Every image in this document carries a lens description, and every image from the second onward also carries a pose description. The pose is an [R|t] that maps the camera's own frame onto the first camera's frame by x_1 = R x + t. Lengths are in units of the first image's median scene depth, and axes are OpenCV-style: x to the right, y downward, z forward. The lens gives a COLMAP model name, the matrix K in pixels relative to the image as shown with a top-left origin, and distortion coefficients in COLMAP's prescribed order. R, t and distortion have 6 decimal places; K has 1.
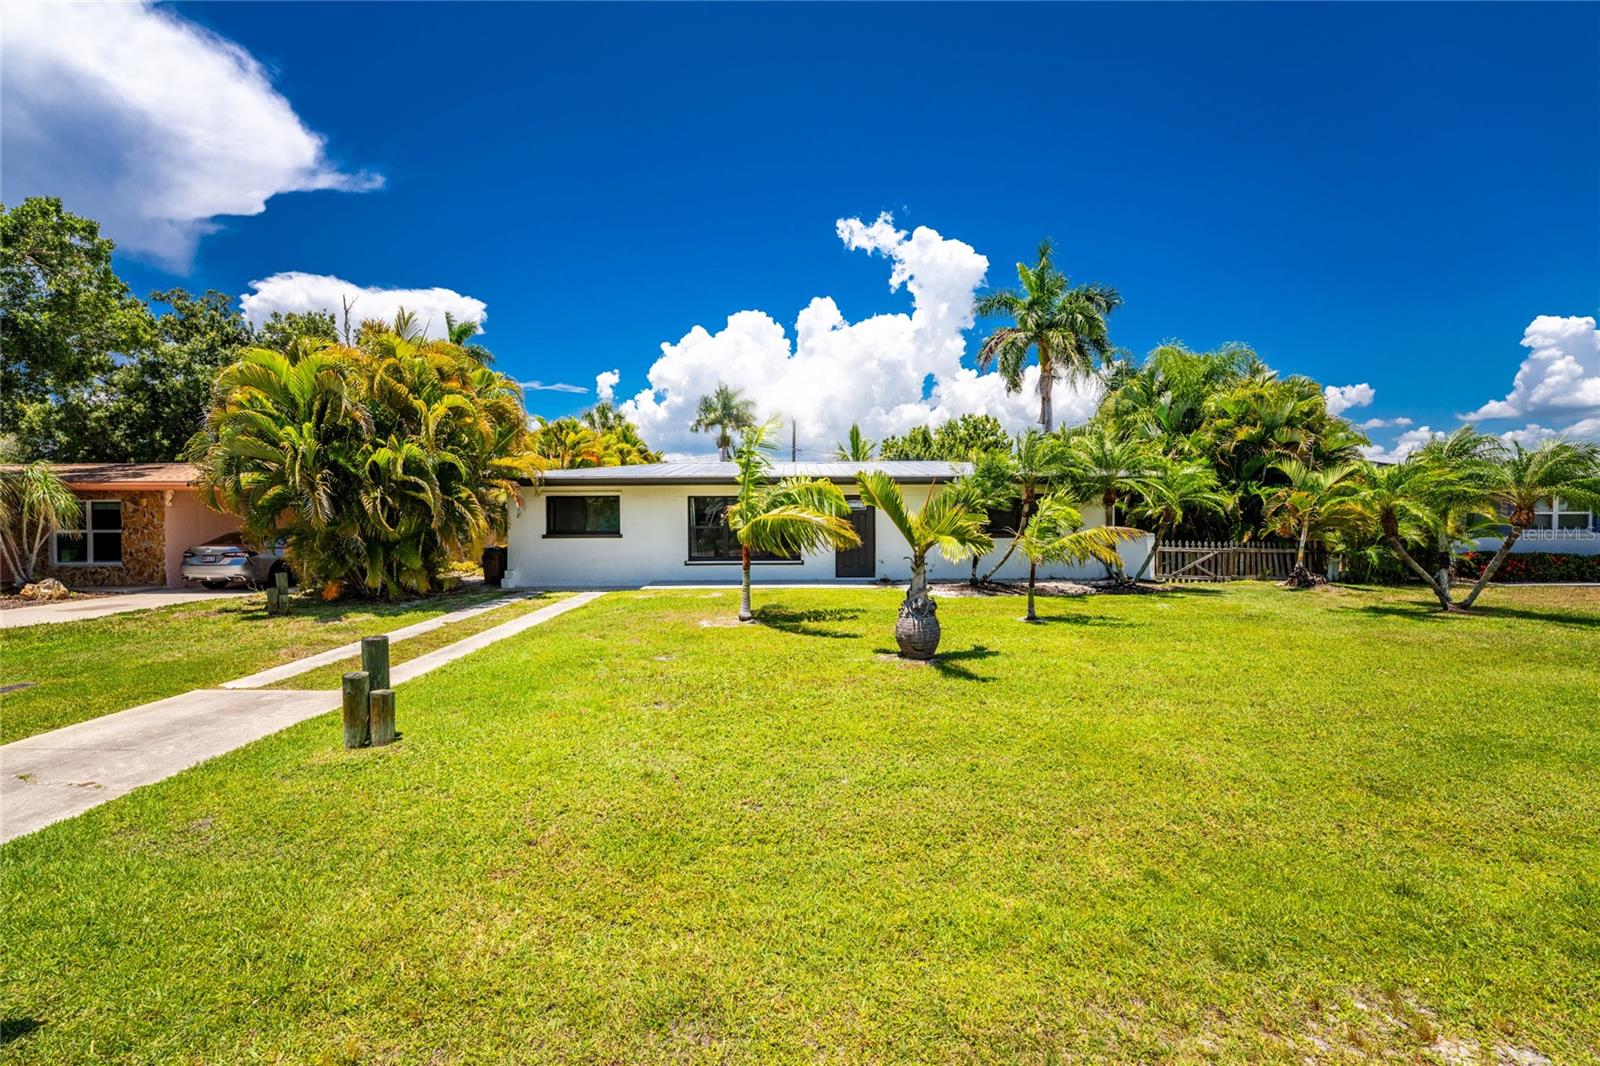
lens RADIAL K [[666.8, 0, 800.0], [0, 666.8, 533.0], [0, 0, 1]] dist [-0.011664, -0.000081]
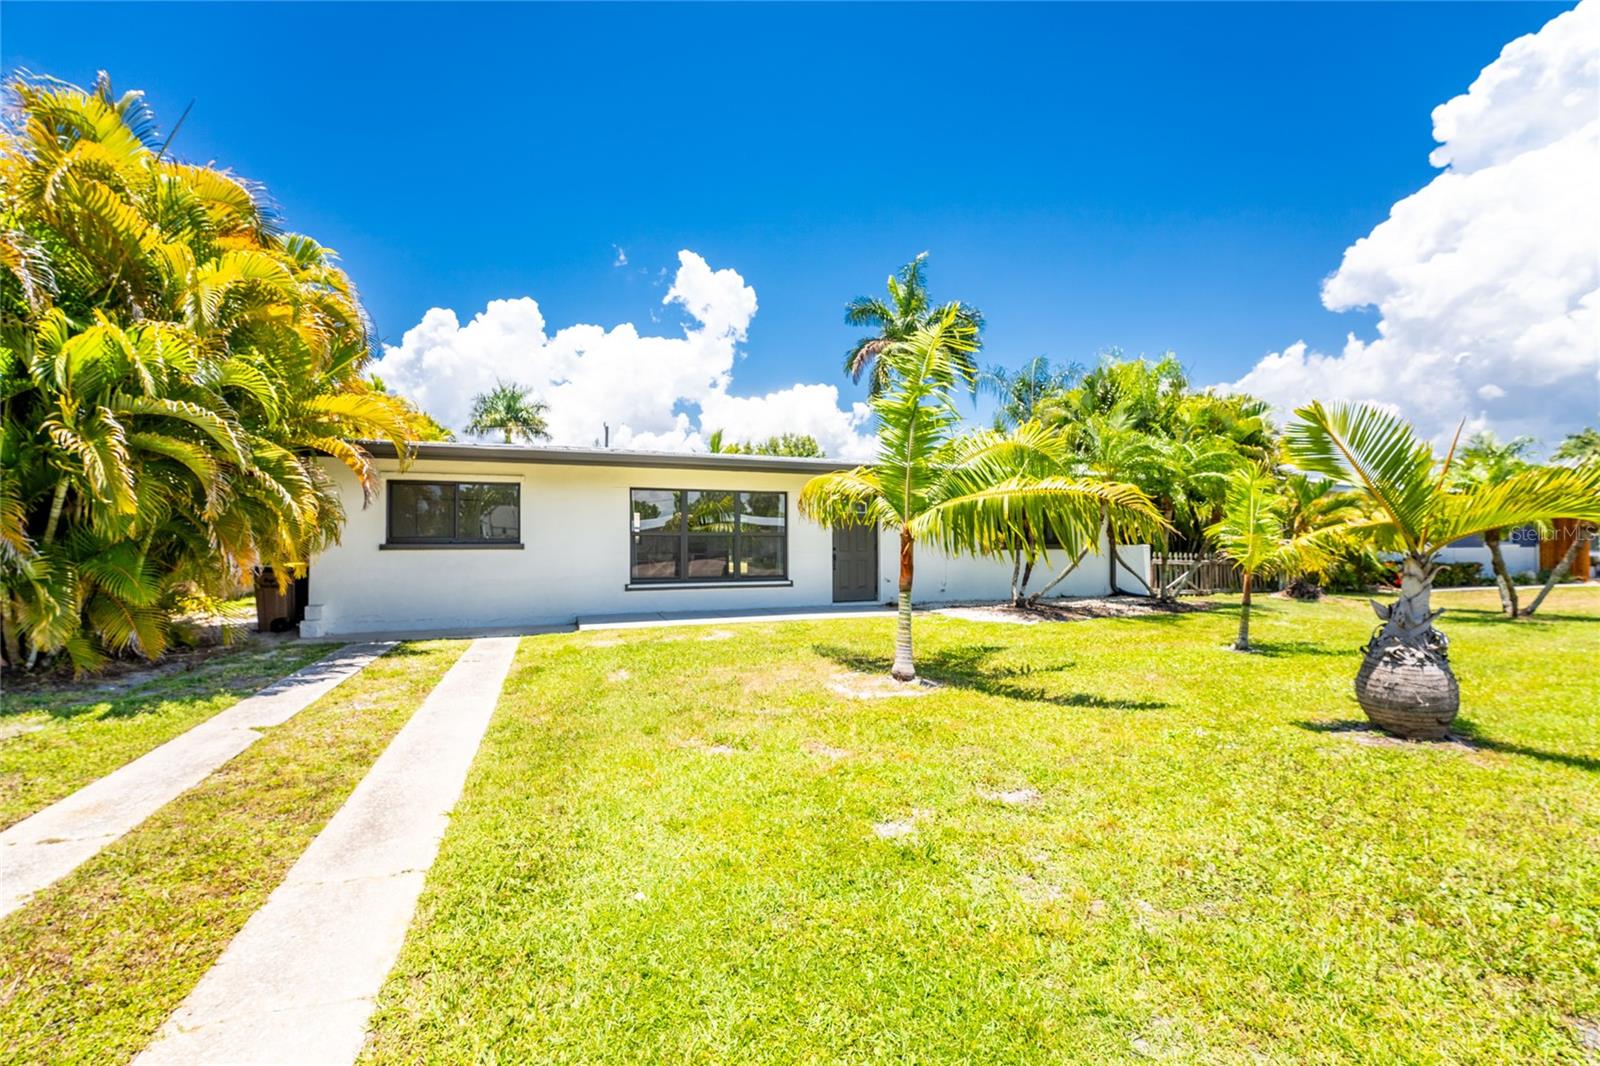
lens RADIAL K [[666.8, 0, 800.0], [0, 666.8, 533.0], [0, 0, 1]] dist [-0.011664, -0.000081]
pose [[0.935217, 0.008820, 0.353964, -0.244419], [0.005316, 0.999227, -0.038943, 0.017843], [-0.354034, 0.038302, 0.934448, 0.315871]]
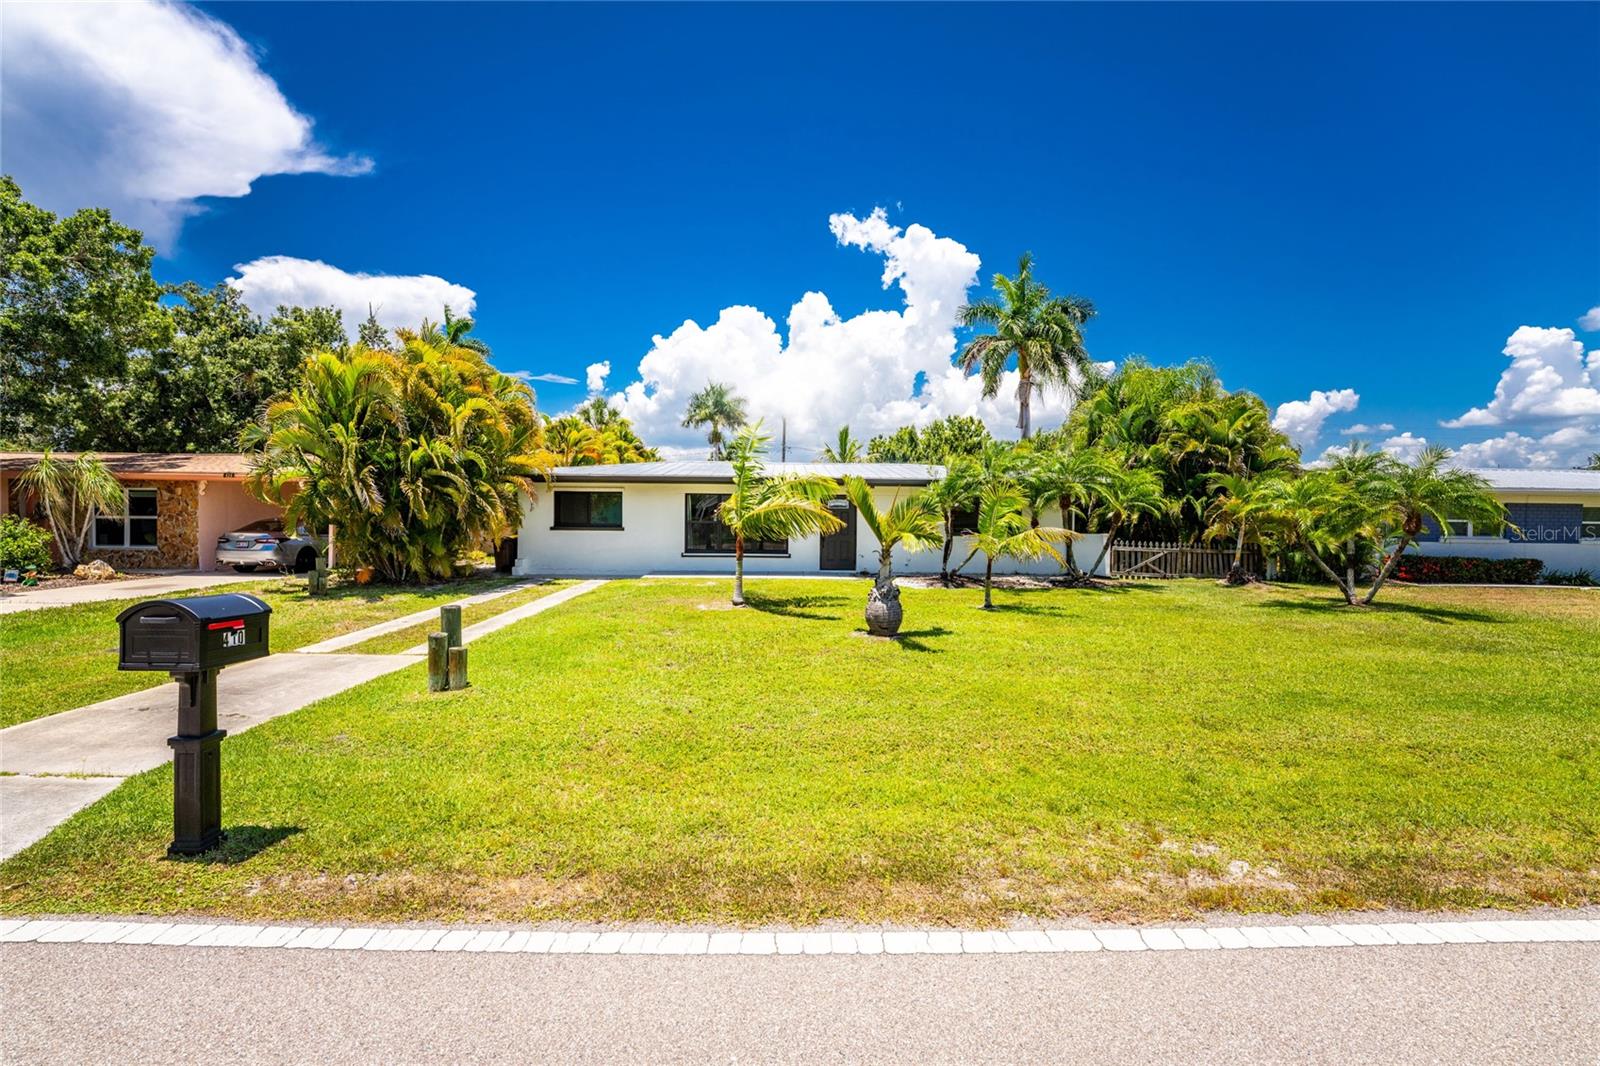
lens RADIAL K [[668.7, 0, 800.0], [0, 668.7, 533.0], [0, 0, 1]] dist [-0.011980, 0.000135]
pose [[0.999744, 0.015172, 0.016790, 0.002062], [-0.015287, 0.999860, 0.006748, -0.000809], [-0.016685, -0.007003, 0.999836, -0.094447]]
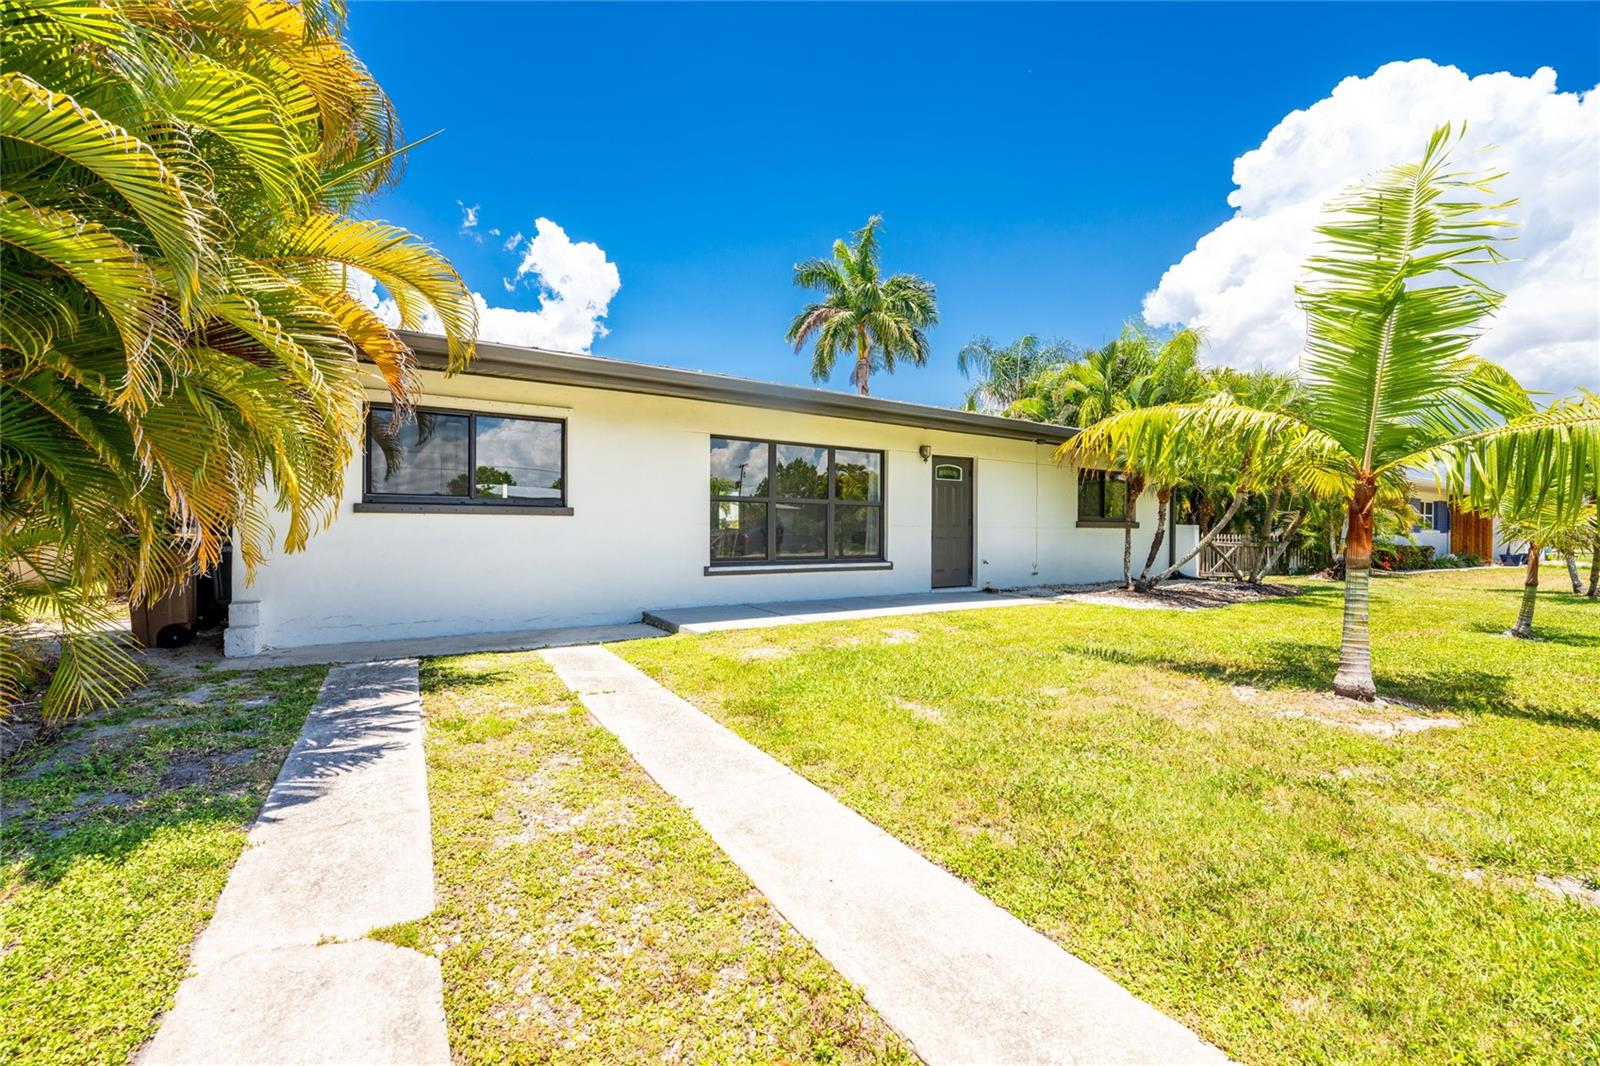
lens RADIAL K [[657.9, 0, 795.7], [0, 657.9, 540.1], [0, 0, 1]] dist [-0.009726, 0.000111]
pose [[0.844581, 0.002958, 0.535420, -0.350366], [0.001059, 0.999974, -0.007196, 0.024864], [-0.535427, 0.006645, 0.844555, 0.519240]]
